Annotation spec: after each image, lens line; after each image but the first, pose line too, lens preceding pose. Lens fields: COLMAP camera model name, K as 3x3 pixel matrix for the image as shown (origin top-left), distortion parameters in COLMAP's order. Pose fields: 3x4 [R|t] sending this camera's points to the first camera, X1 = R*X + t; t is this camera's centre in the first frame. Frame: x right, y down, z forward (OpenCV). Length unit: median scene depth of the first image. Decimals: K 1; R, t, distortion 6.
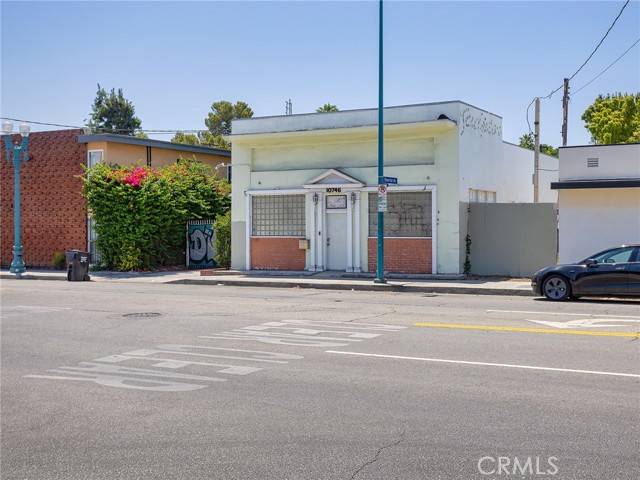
lens RADIAL K [[856.1, 0, 320.0], [0, 856.1, 240.0], [0, 0, 1]] dist [0.033615, 0.022419]
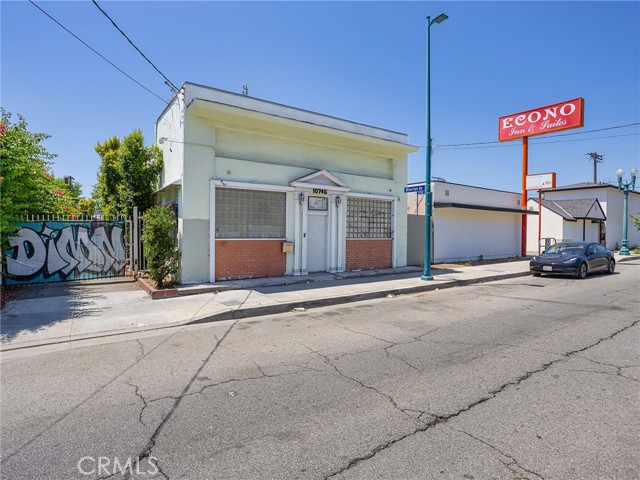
lens RADIAL K [[359.8, 0, 320.0], [0, 359.8, 240.0], [0, 0, 1]] dist [-0.022762, 0.002133]
pose [[0.405953, -0.012943, 0.913802, -0.359276], [0.002977, 0.999913, 0.012840, -0.007443], [-0.913889, -0.002492, 0.405957, 0.819957]]
